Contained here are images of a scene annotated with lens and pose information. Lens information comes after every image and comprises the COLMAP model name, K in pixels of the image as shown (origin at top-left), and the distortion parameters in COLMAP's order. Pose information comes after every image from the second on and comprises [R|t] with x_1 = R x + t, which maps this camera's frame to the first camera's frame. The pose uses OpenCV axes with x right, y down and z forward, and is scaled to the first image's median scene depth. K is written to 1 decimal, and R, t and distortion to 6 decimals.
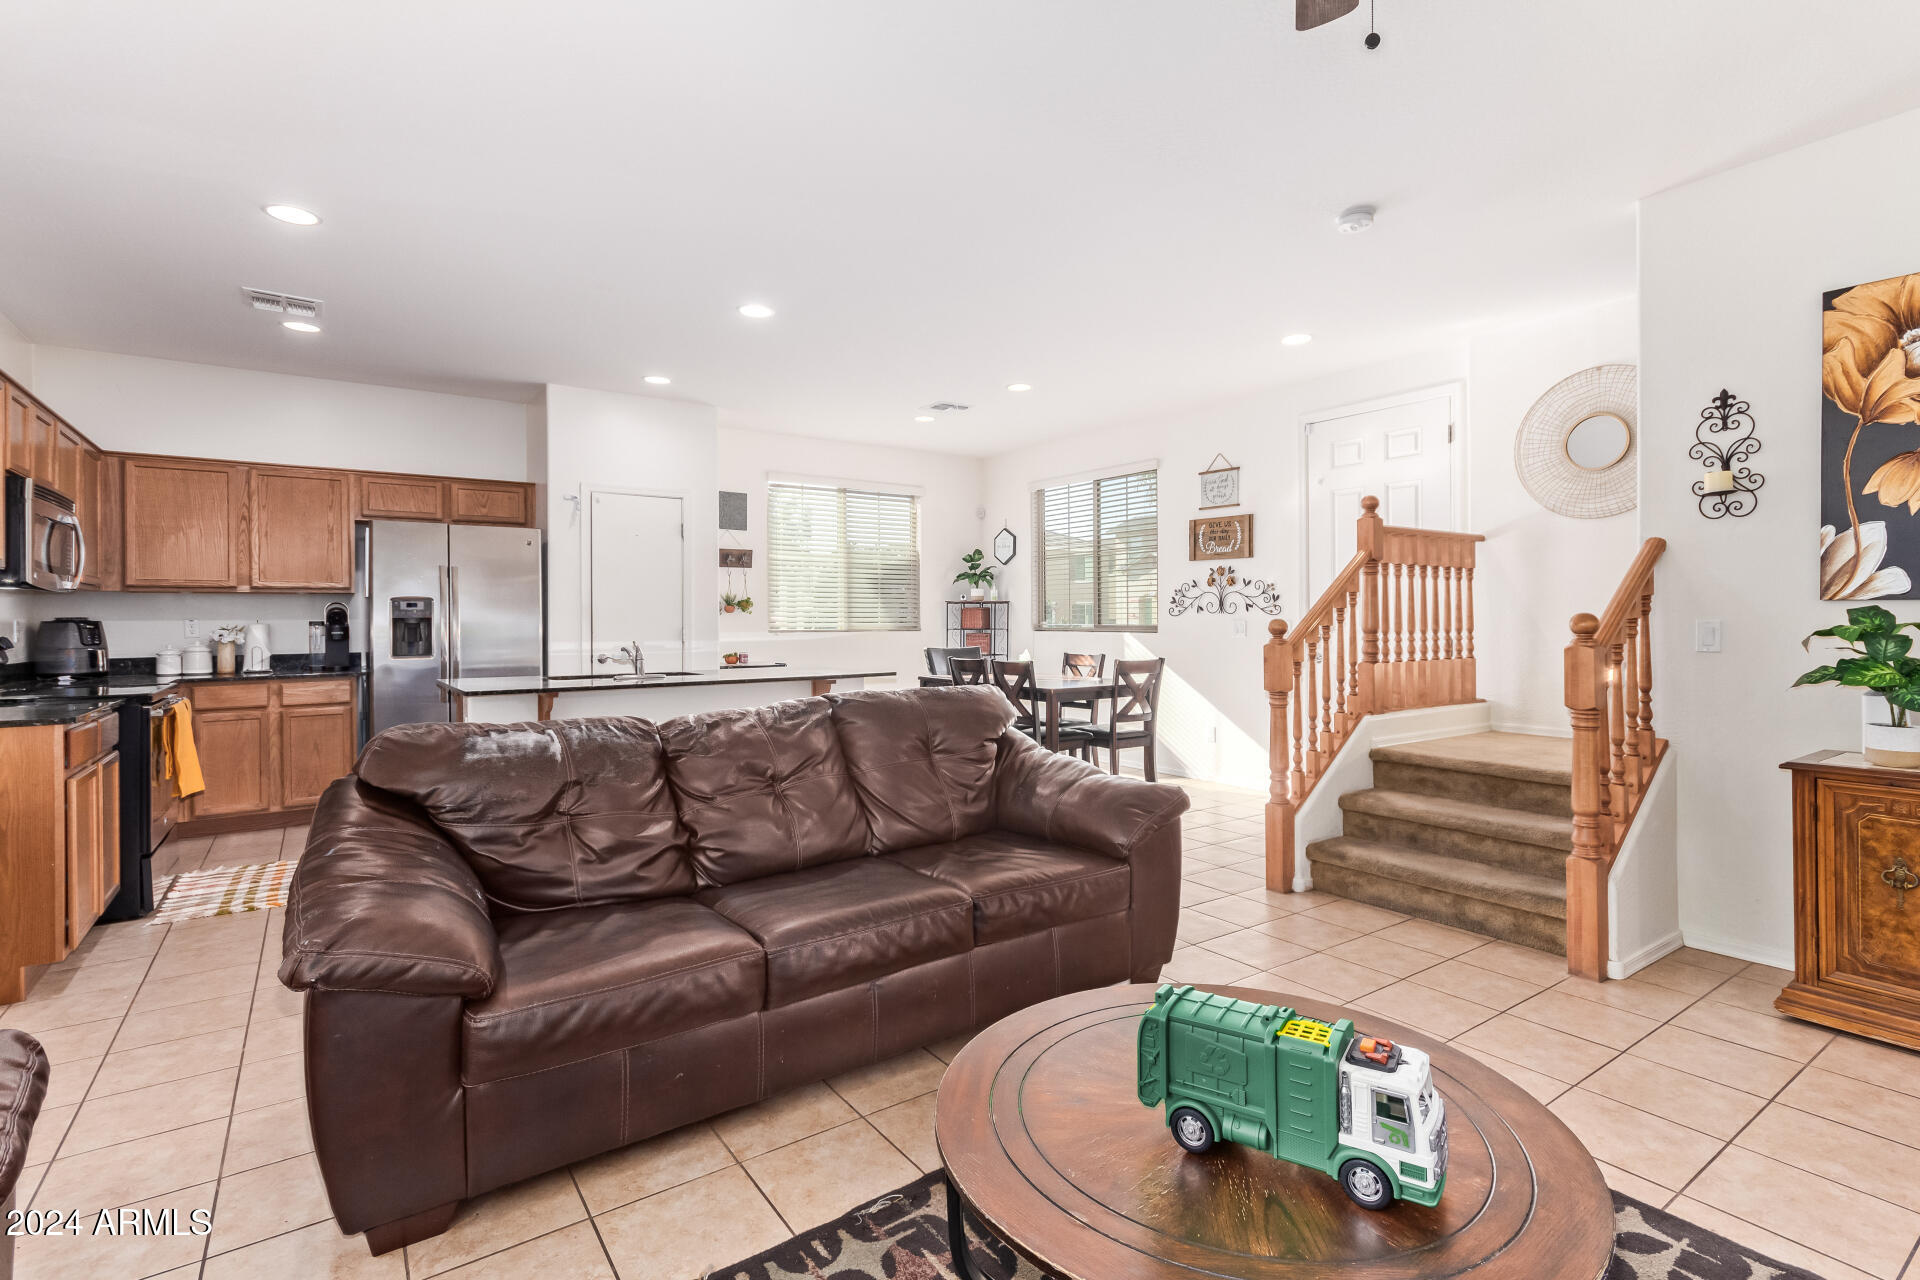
lens RADIAL K [[902.9, 0, 960.7], [0, 902.9, 617.8], [0, 0, 1]] dist [0.005872, 0.002175]
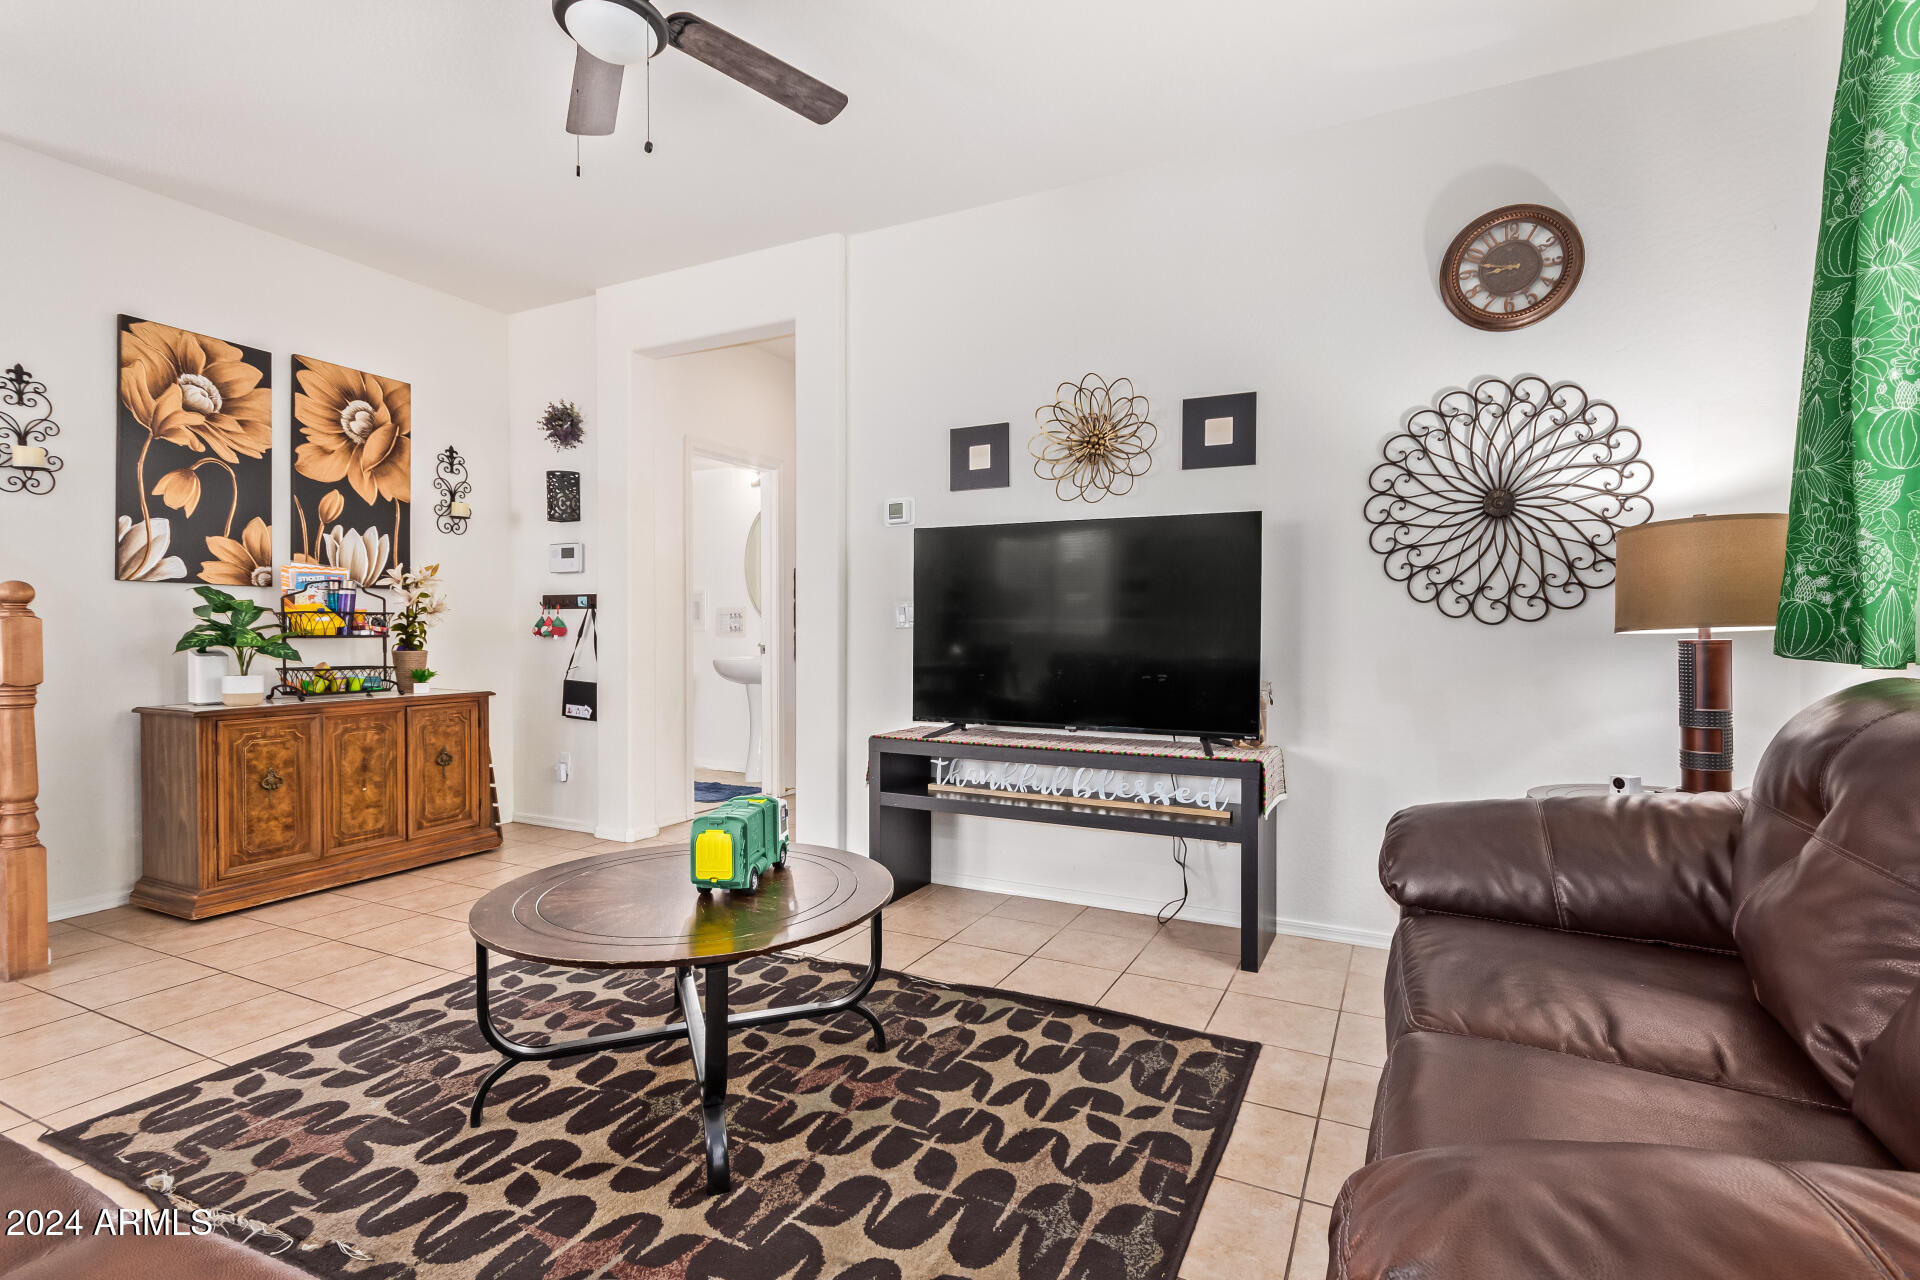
lens RADIAL K [[902.9, 0, 978.5], [0, 902.9, 636.0], [0, 0, 1]] dist [0.005872, 0.002175]
pose [[-0.478418, -0.003121, 0.878126, -0.335985], [0.000866, 0.999992, 0.004026, 0.027461], [-0.878132, 0.002686, -0.478412, 0.341166]]
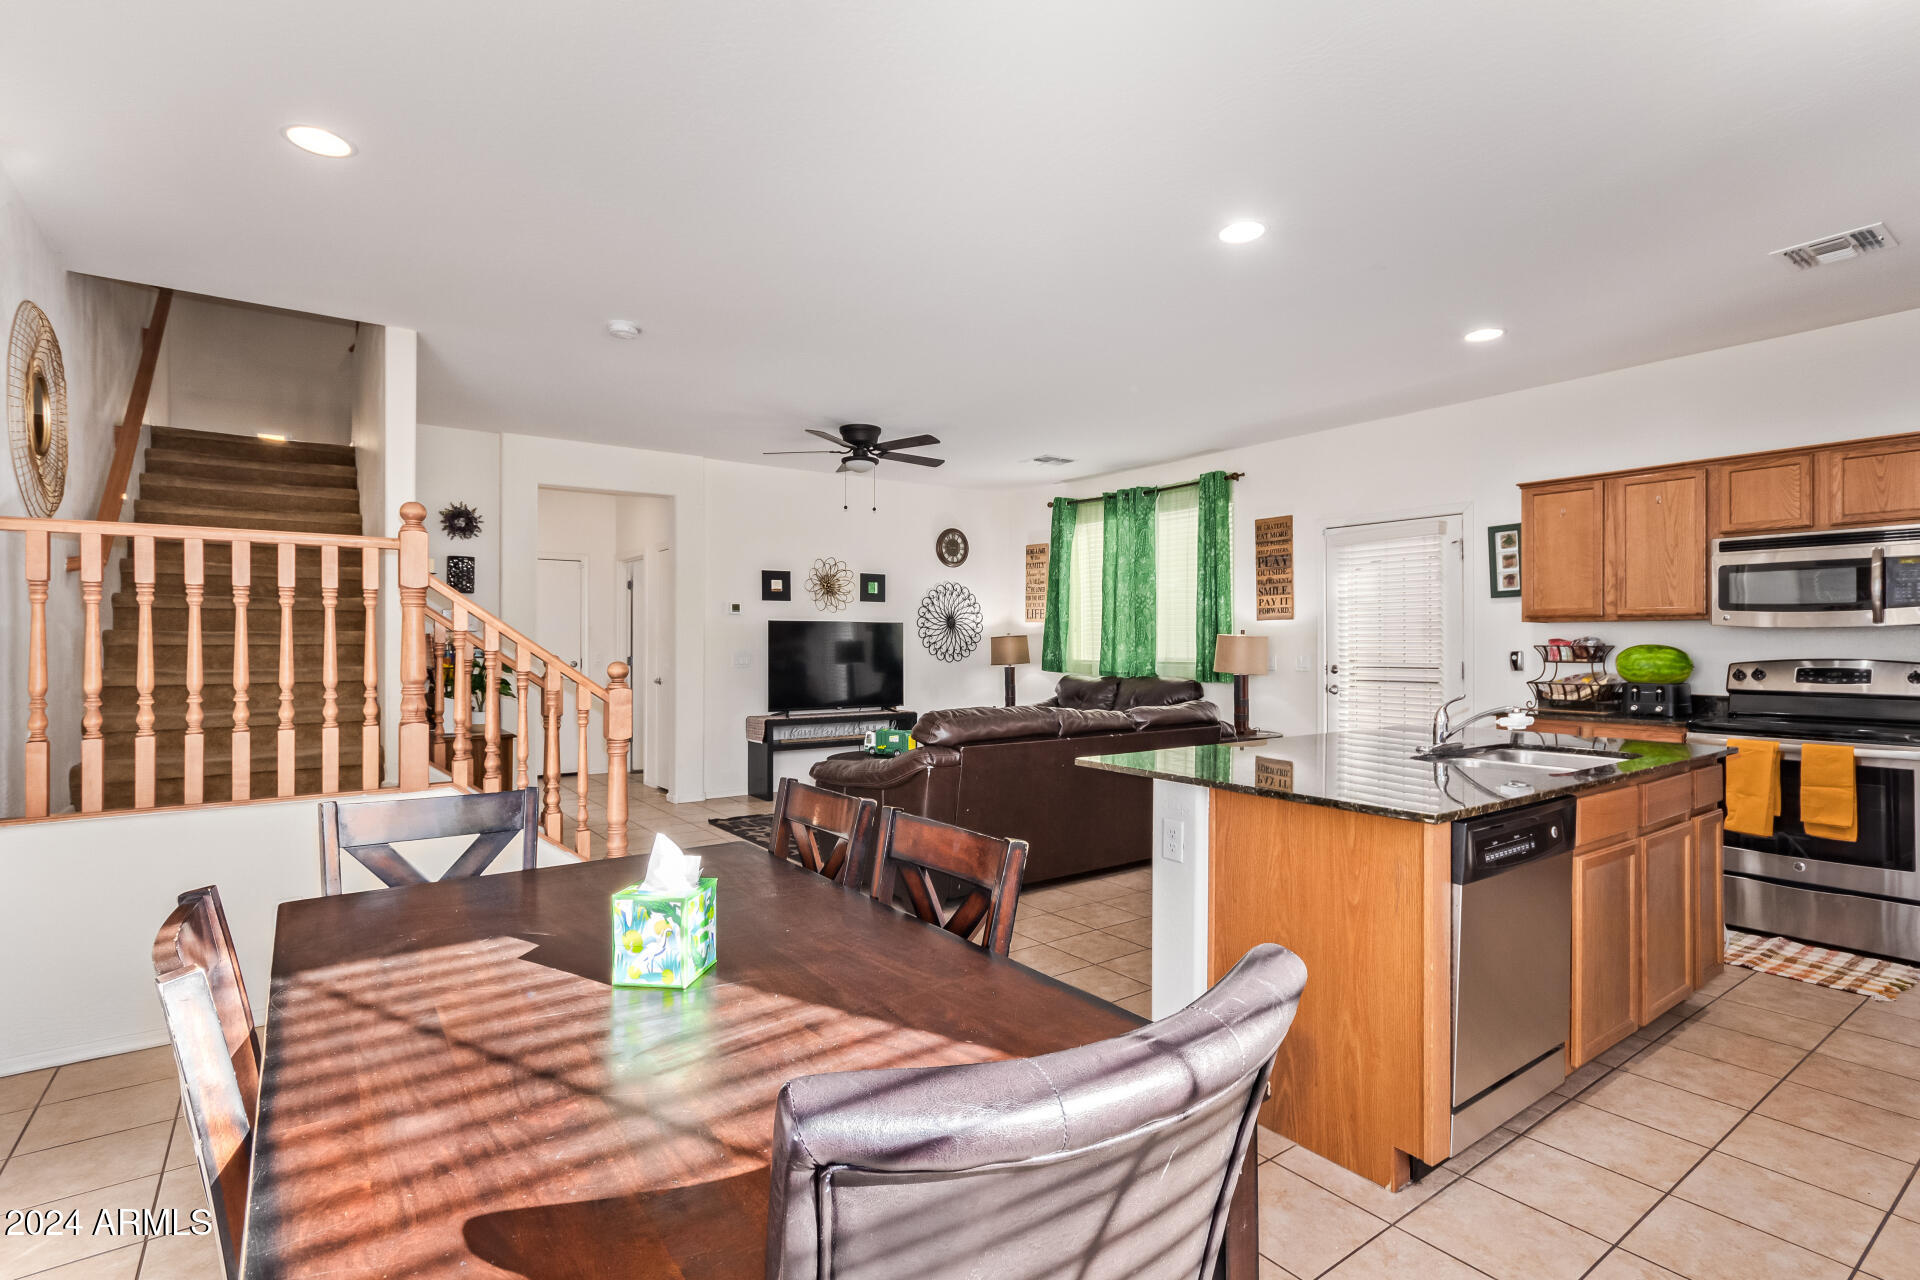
lens RADIAL K [[902.9, 0, 941.4], [0, 902.9, 640.4], [0, 0, 1]] dist [0.005872, 0.002175]
pose [[-0.999970, 0.006400, 0.004387, 0.003208], [0.006391, 0.999978, -0.002036, -0.013958], [-0.004400, -0.002008, -0.999988, 1.487214]]
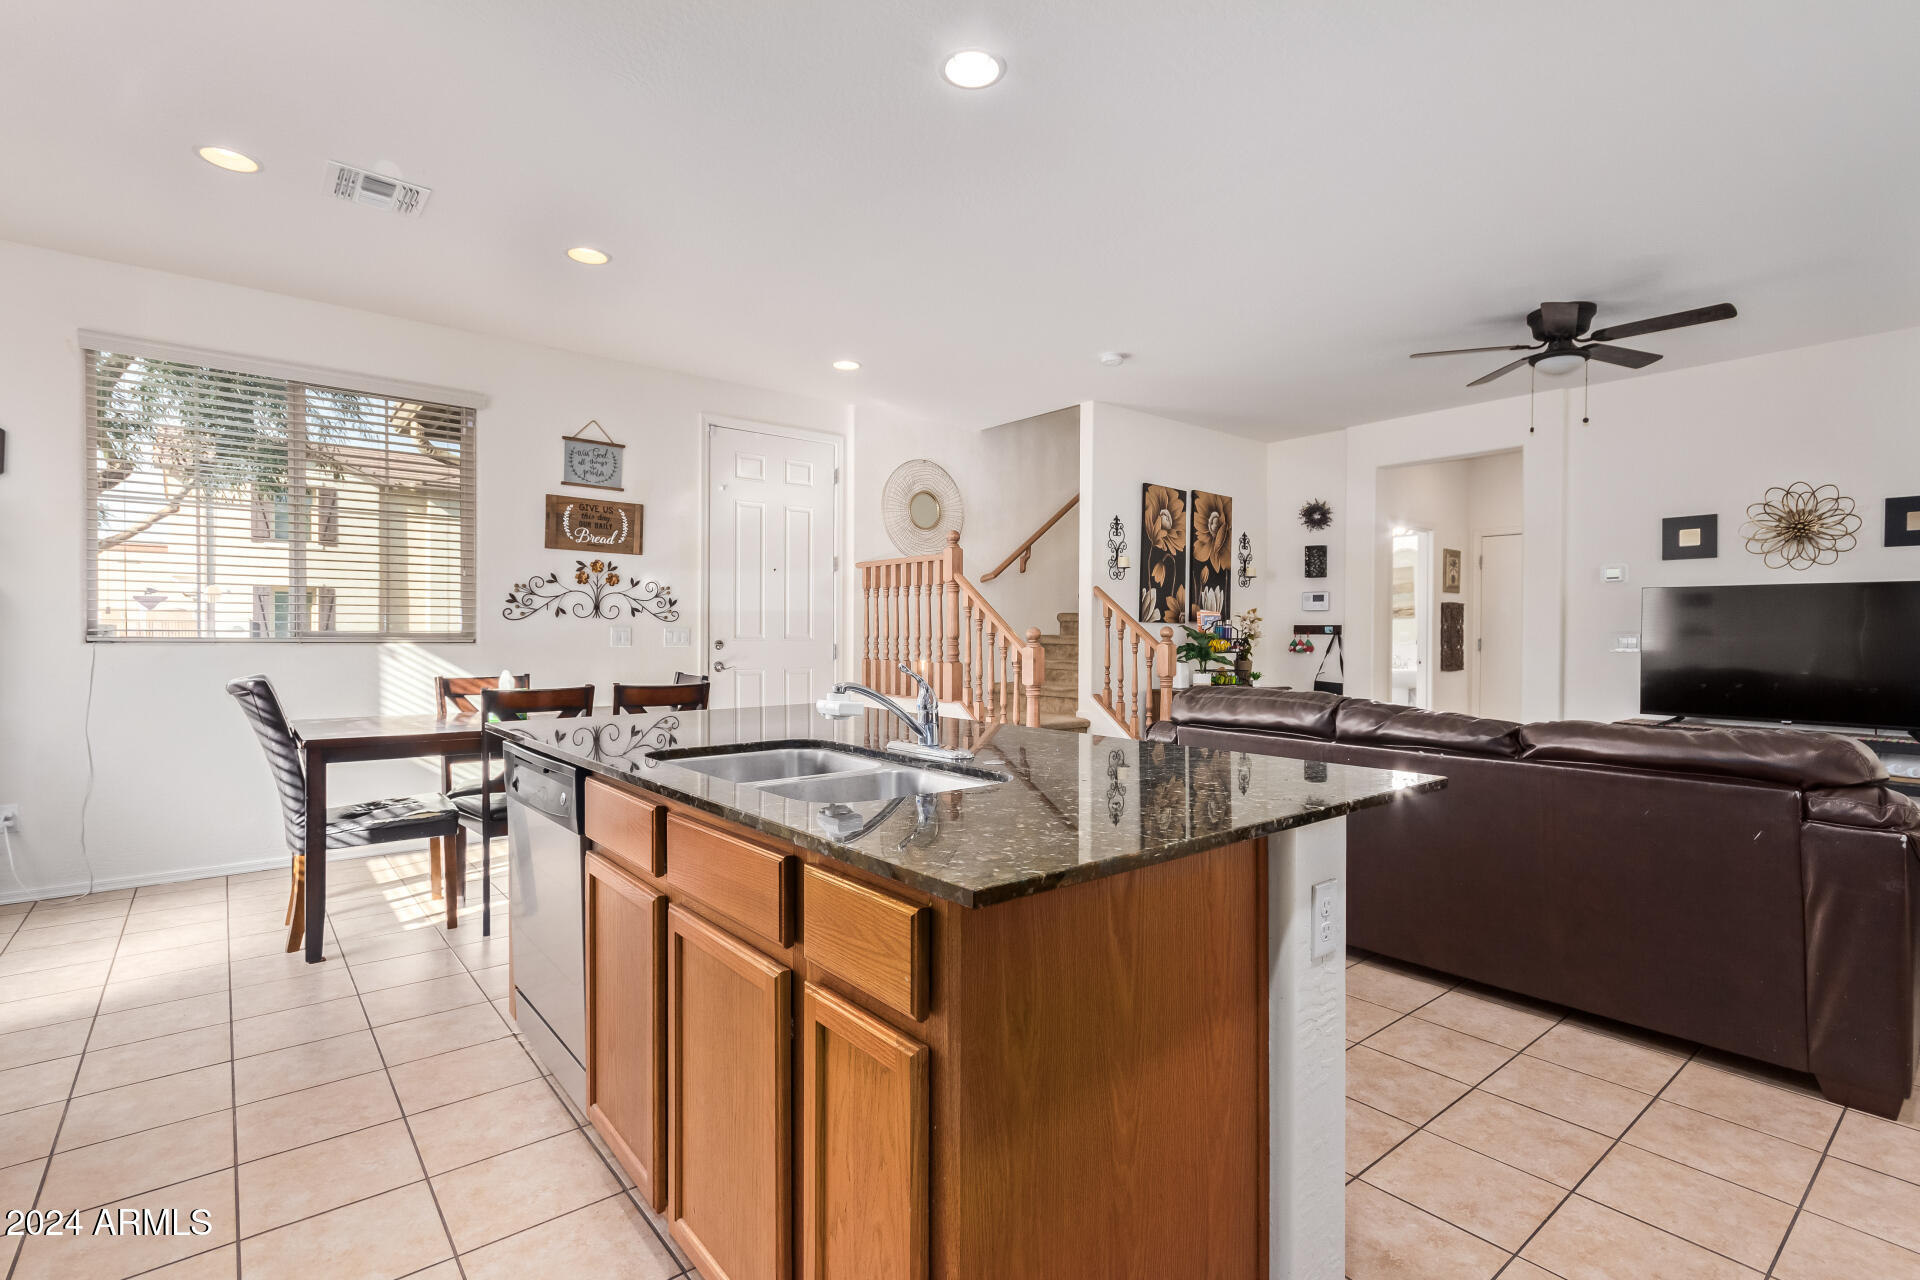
lens RADIAL K [[902.9, 0, 983.0], [0, 902.9, 642.6], [0, 0, 1]] dist [0.005872, 0.002175]
pose [[-0.082235, -0.006525, 0.996592, -0.690453], [-0.007825, 0.999952, 0.005901, 0.012095], [-0.996582, -0.007313, -0.082282, 0.896235]]
